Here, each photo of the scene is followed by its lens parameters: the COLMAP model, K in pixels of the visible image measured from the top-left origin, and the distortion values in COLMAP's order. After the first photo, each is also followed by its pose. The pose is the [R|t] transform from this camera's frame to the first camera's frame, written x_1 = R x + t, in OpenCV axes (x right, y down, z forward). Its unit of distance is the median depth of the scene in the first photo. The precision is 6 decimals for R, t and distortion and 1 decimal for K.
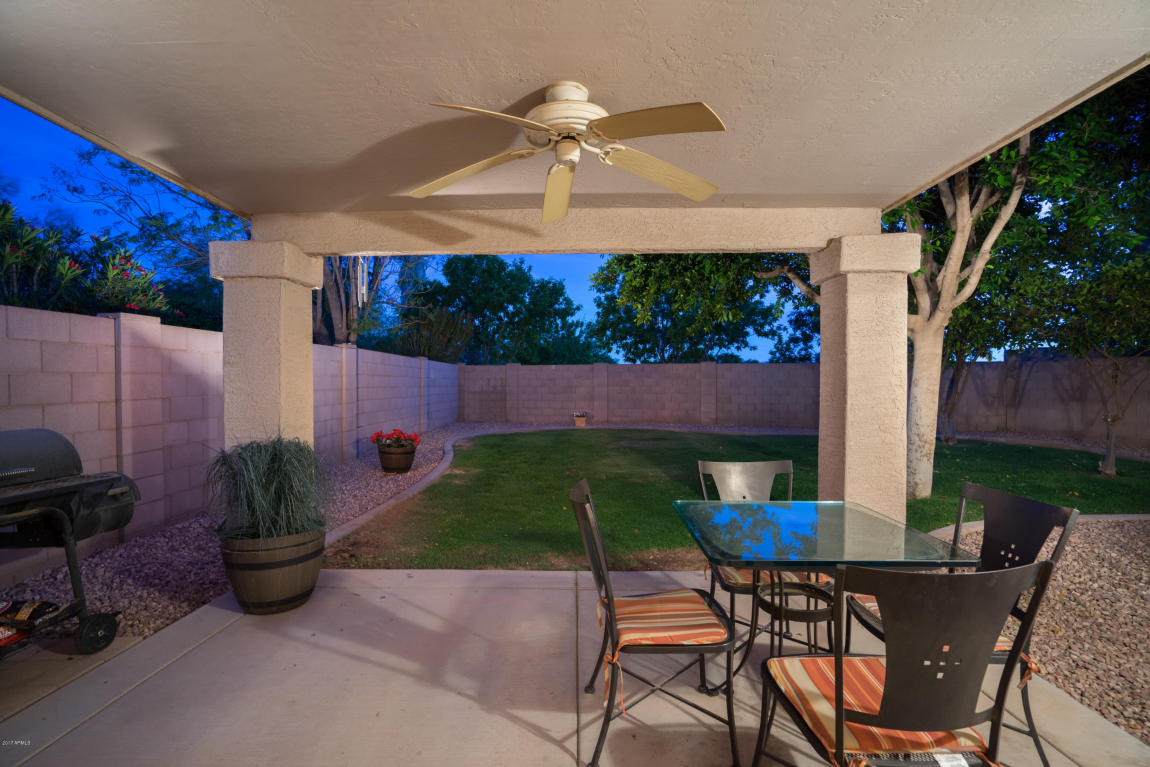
lens RADIAL K [[524.4, 0, 575.0], [0, 524.4, 383.5], [0, 0, 1]] dist [-0.050937, 0.000189]
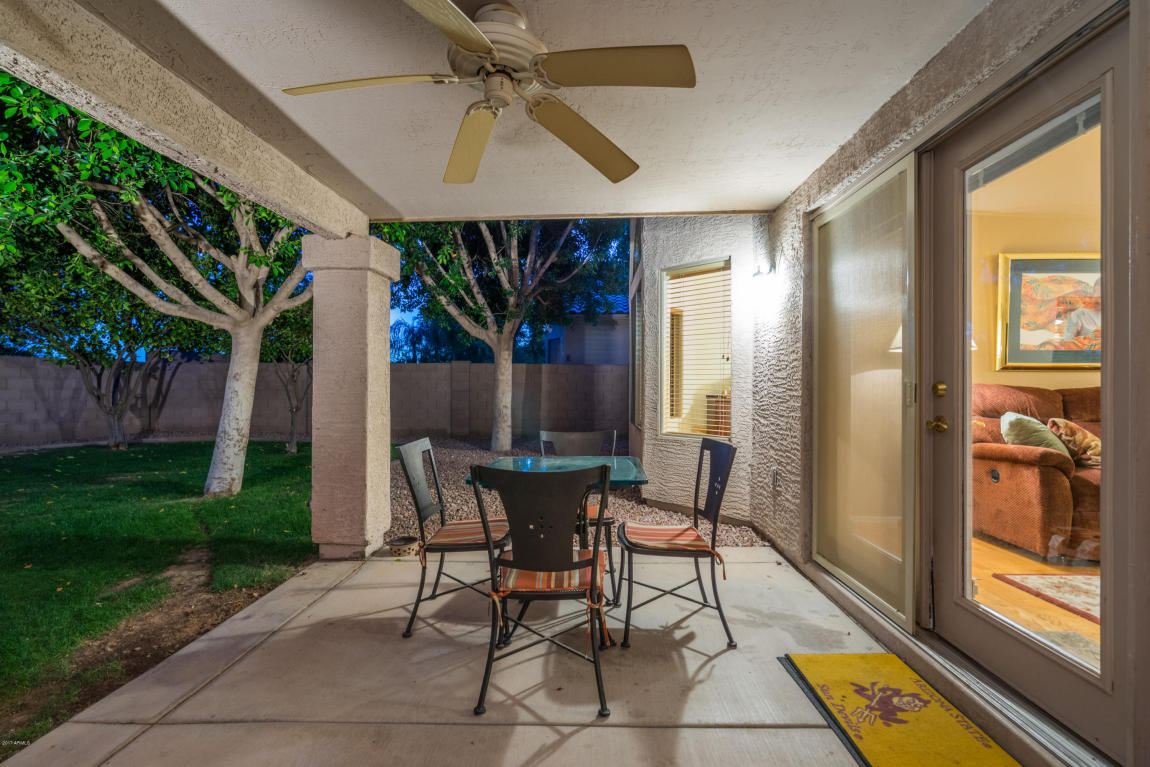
lens RADIAL K [[516.8, 0, 575.0], [0, 516.8, 383.5], [0, 0, 1]] dist [0.001530, 0.000651]
pose [[0.017677, 0.004898, 0.999832, -0.123631], [0.005875, 0.999970, -0.005003, 0.007220], [-0.999826, 0.005963, 0.017647, 0.120722]]
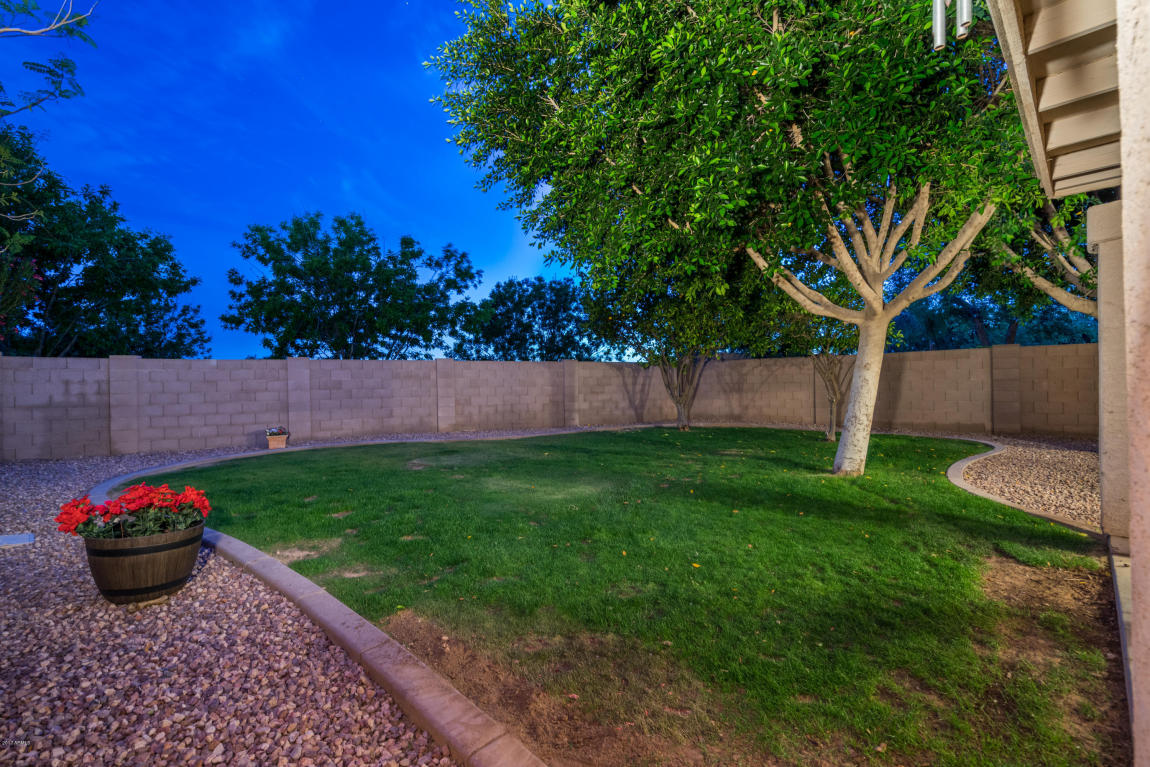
lens RADIAL K [[516.8, 0, 575.0], [0, 516.8, 383.5], [0, 0, 1]] dist [0.001530, 0.000651]
pose [[0.698329, -0.009684, 0.715712, -0.208504], [0.021840, 0.999731, -0.007783, 0.010629], [-0.715444, 0.021066, 0.698352, 0.257206]]
